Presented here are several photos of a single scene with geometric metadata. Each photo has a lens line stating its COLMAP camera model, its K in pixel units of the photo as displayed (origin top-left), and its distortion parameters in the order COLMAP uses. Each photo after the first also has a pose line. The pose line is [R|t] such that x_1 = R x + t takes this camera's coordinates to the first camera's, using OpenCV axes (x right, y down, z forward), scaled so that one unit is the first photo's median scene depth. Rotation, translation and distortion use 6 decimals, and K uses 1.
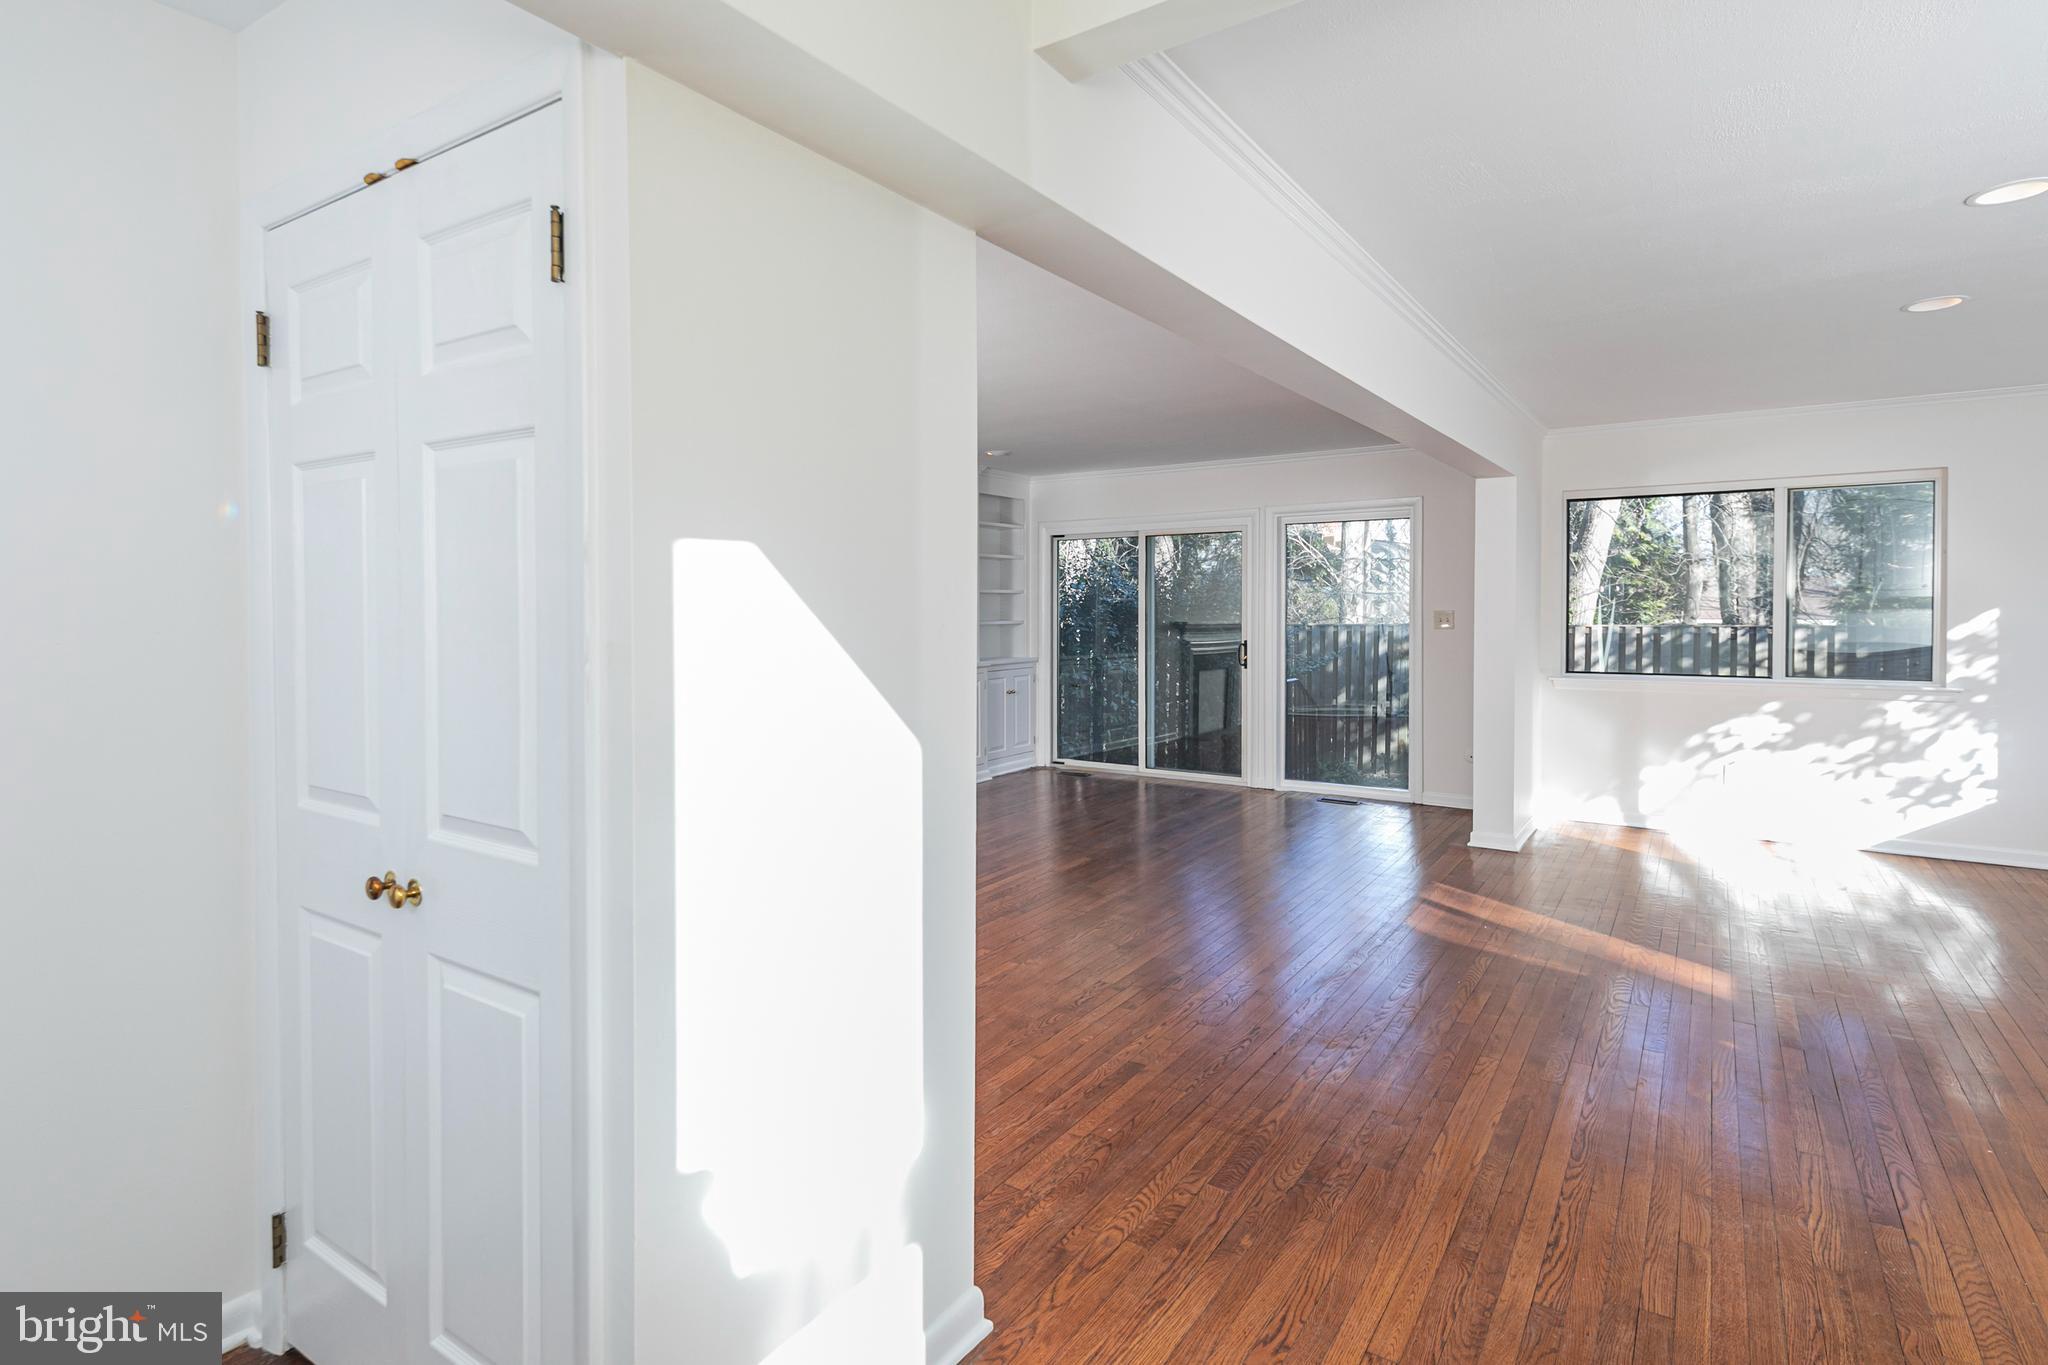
lens RADIAL K [[1042.7, 0, 1000.1], [0, 1042.7, 628.7], [0, 0, 1]] dist [-0.001319, -0.001276]
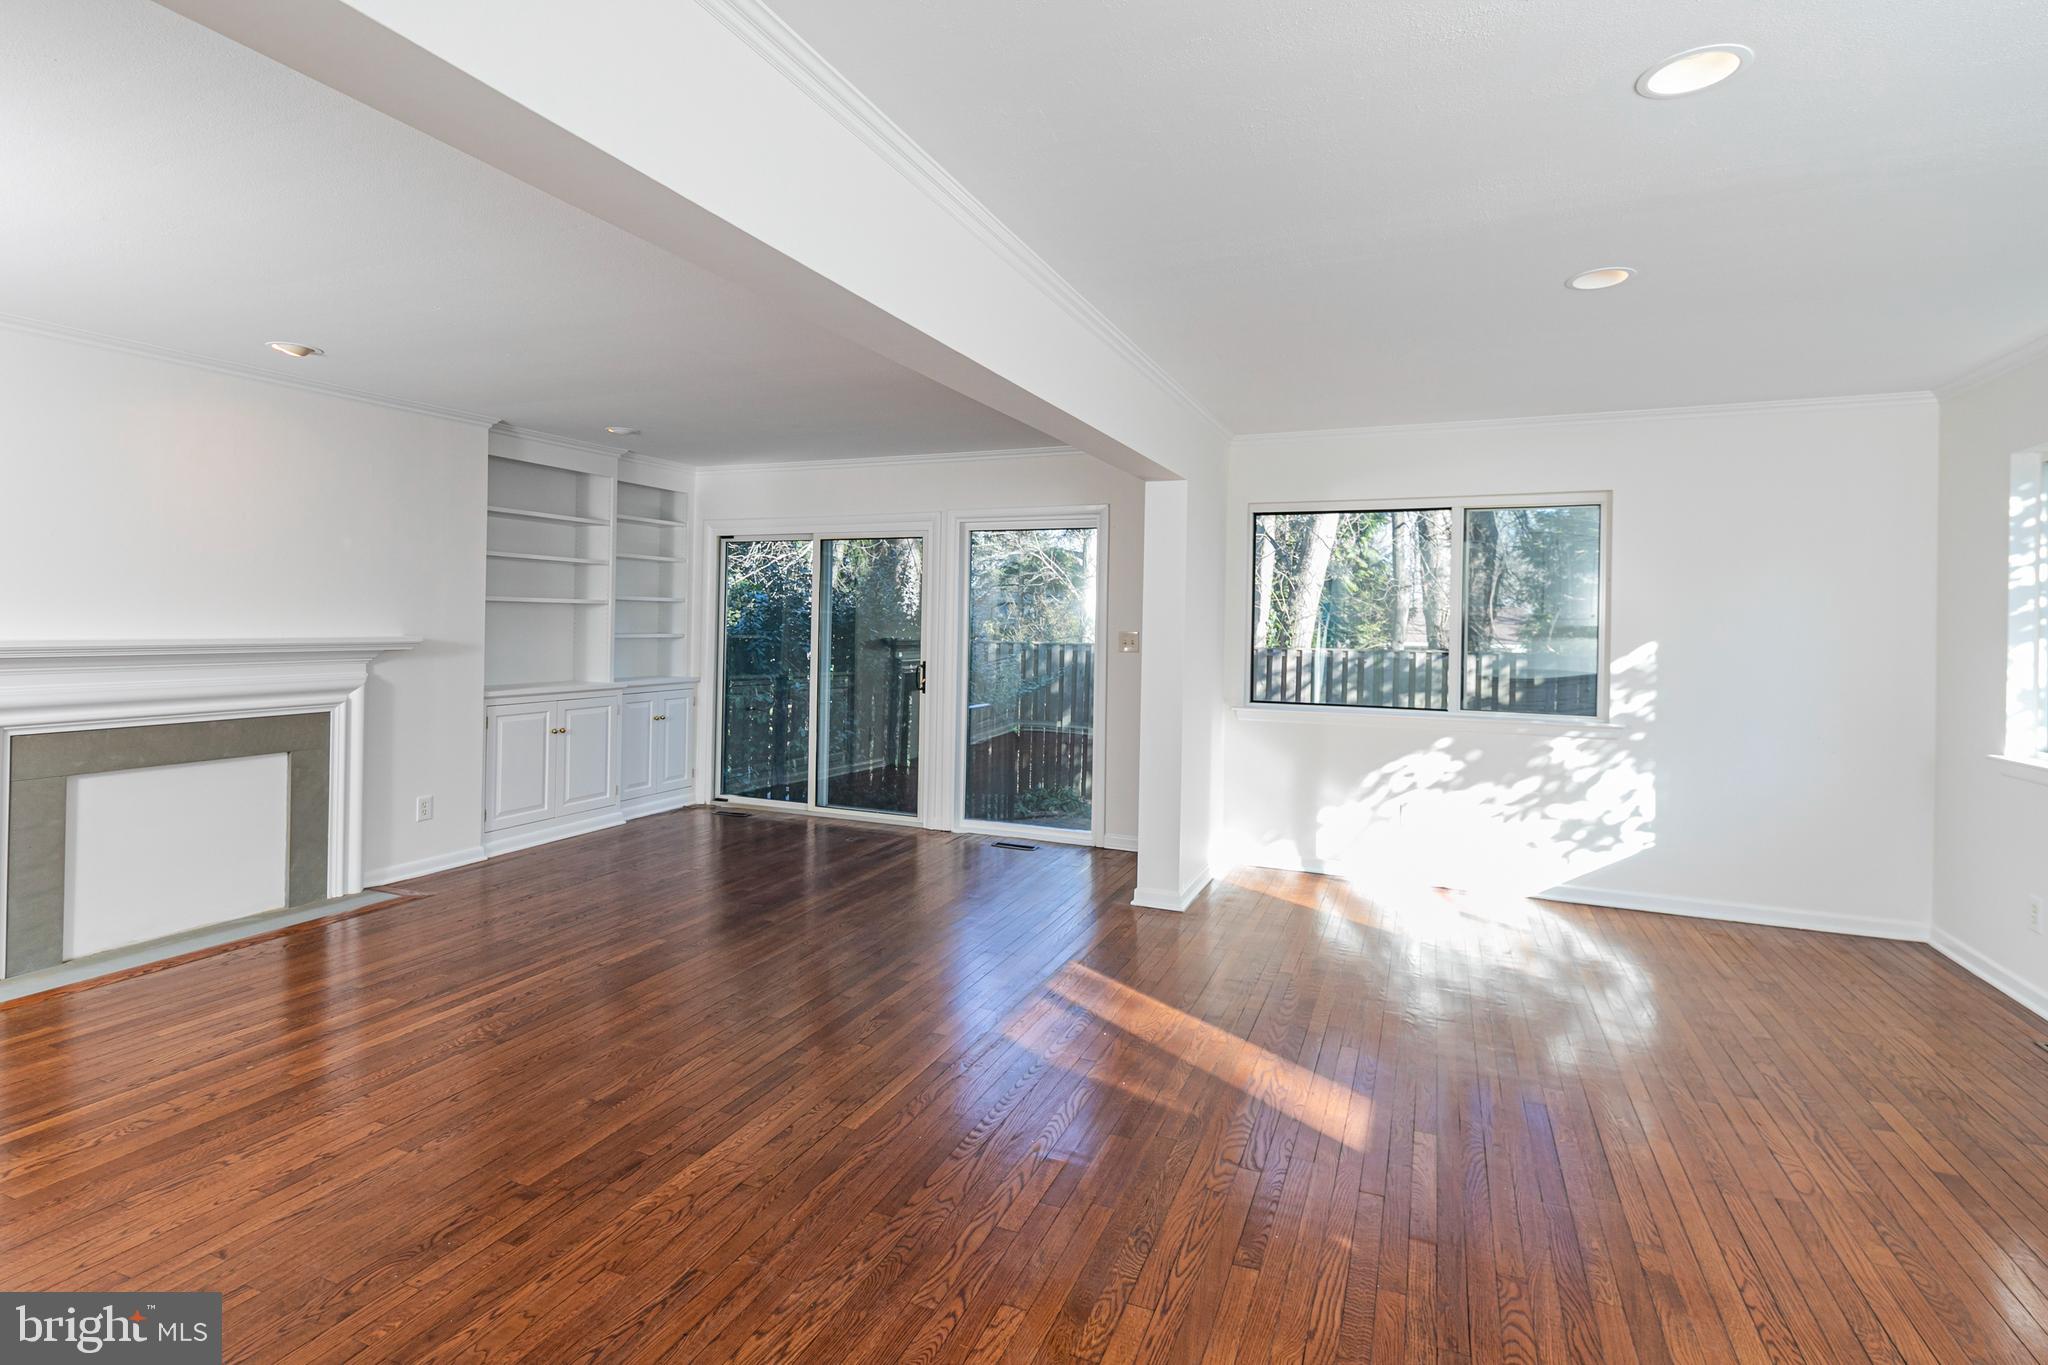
lens RADIAL K [[995.9, 0, 1030.8], [0, 995.9, 632.9], [0, 0, 1]] dist [0.007931, -0.000503]
pose [[0.977638, 0.018191, 0.209507, 0.137805], [-0.016548, 0.999817, -0.009594, -0.005796], [-0.209643, 0.005912, 0.977760, 0.148980]]
